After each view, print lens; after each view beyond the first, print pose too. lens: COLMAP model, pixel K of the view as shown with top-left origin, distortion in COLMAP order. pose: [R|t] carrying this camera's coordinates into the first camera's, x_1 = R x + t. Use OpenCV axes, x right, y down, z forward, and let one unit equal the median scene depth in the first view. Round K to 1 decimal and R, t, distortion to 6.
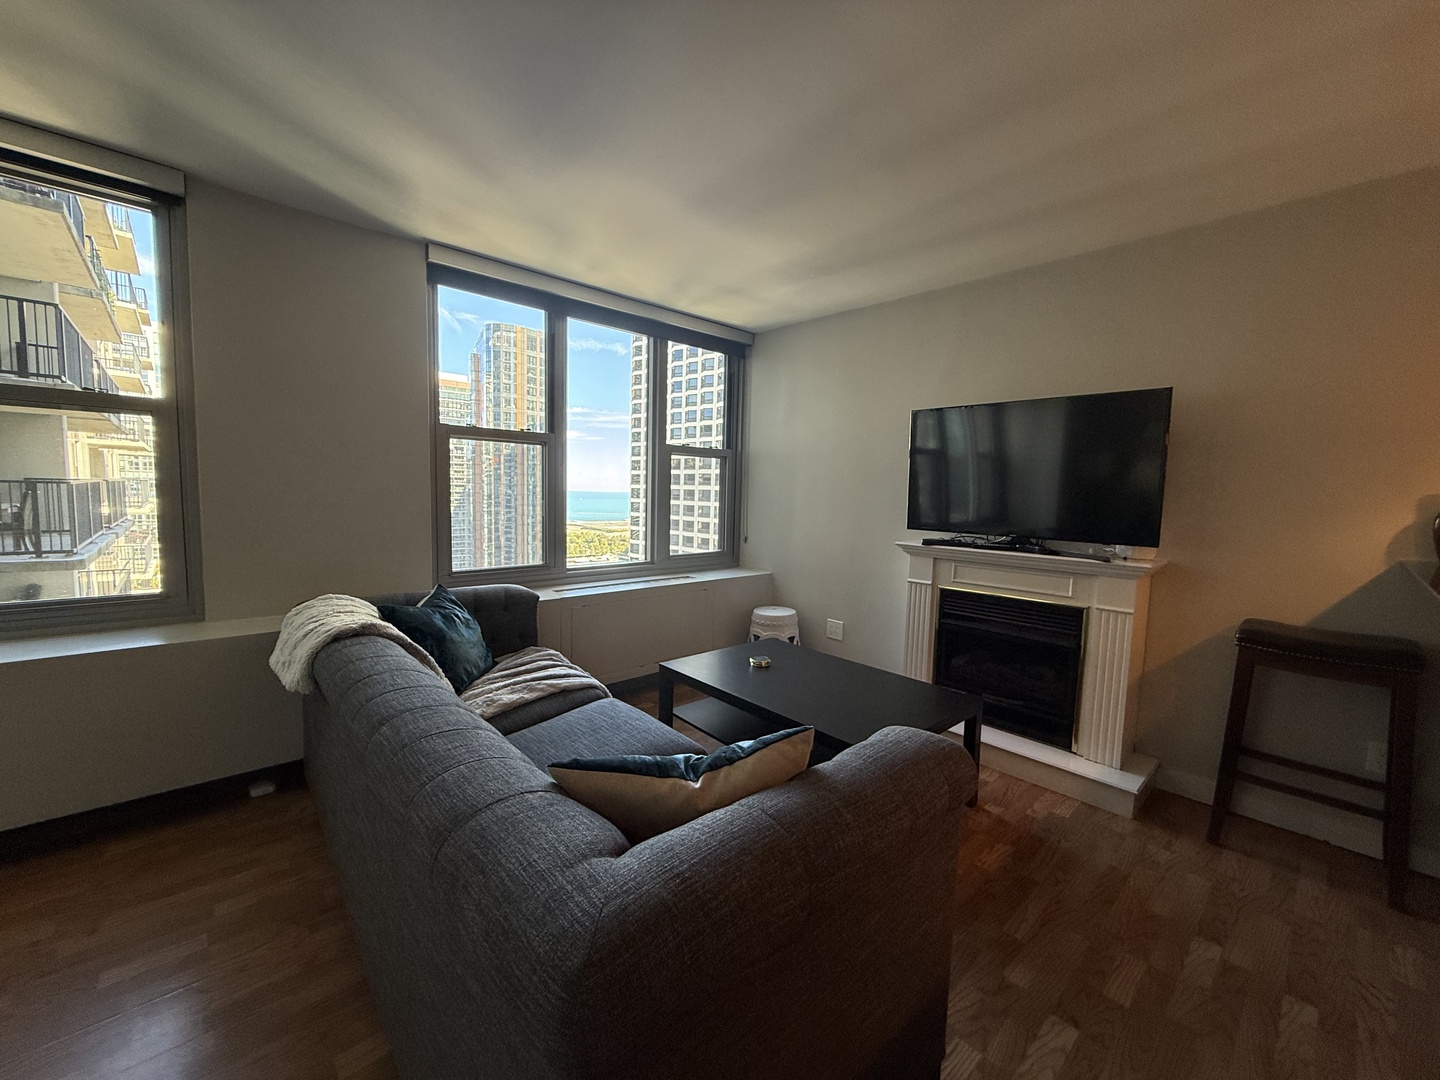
lens RADIAL K [[574.5, 0, 715.3], [0, 574.5, 538.7], [0, 0, 1]] dist [-0.001580, 0.000720]
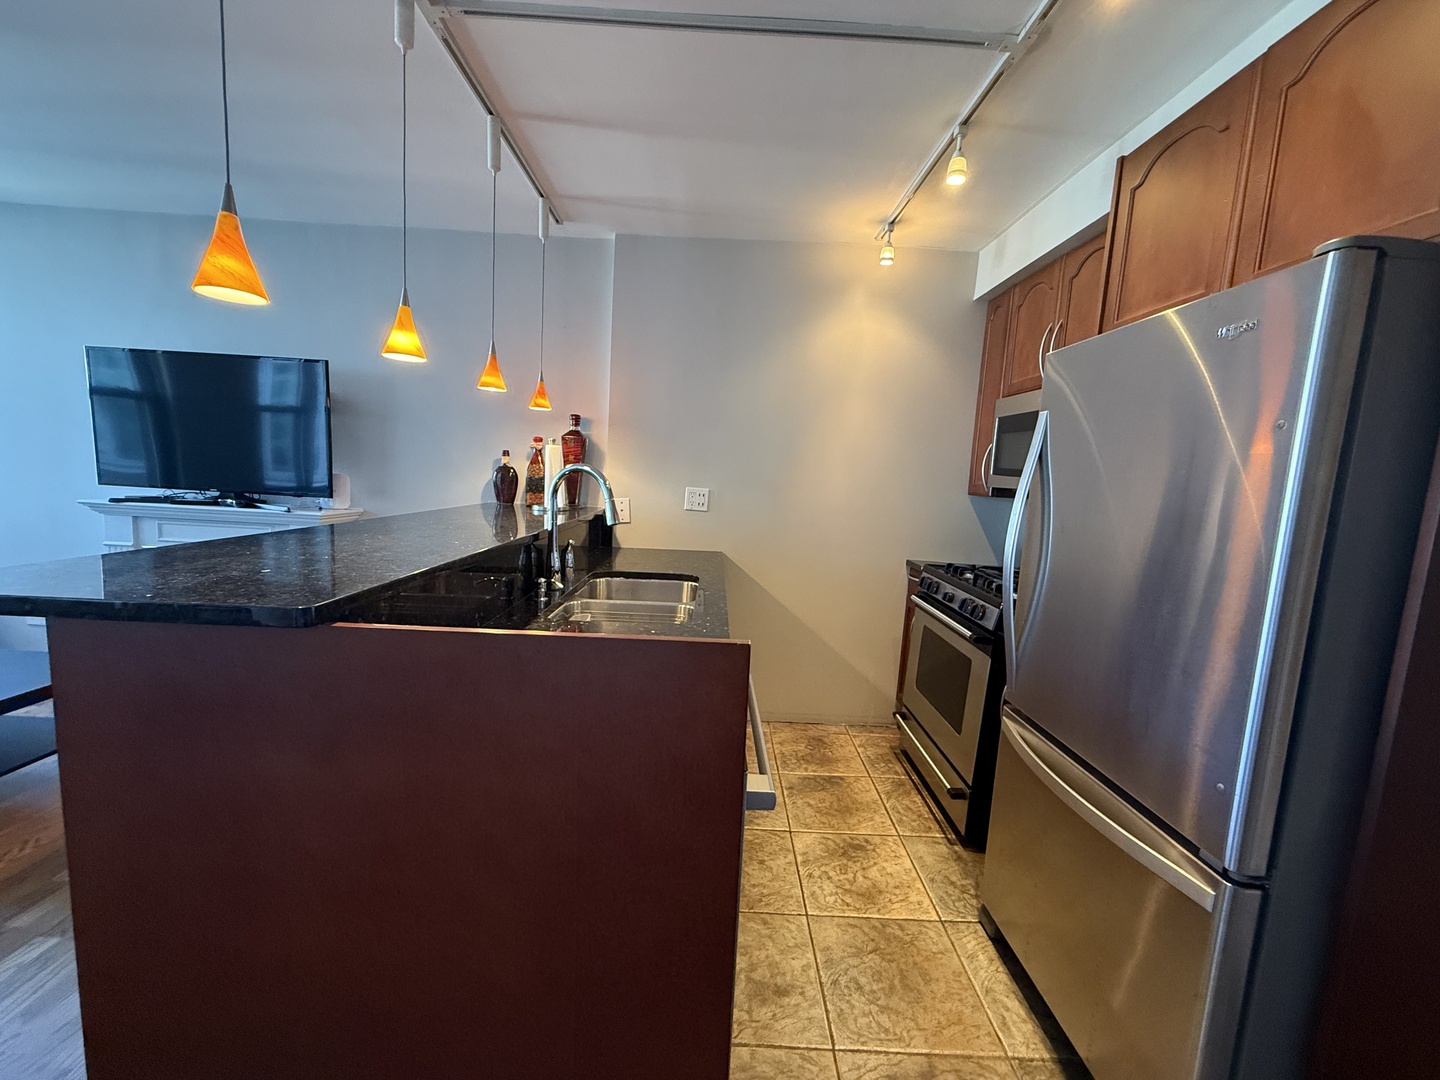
lens RADIAL K [[574.5, 0, 715.3], [0, 574.5, 538.7], [0, 0, 1]] dist [-0.001580, 0.000720]
pose [[0.672501, -0.070064, 0.736772, 0.120278], [0.024097, 0.997054, 0.072821, 0.008946], [-0.739704, -0.031218, 0.672208, -0.105547]]
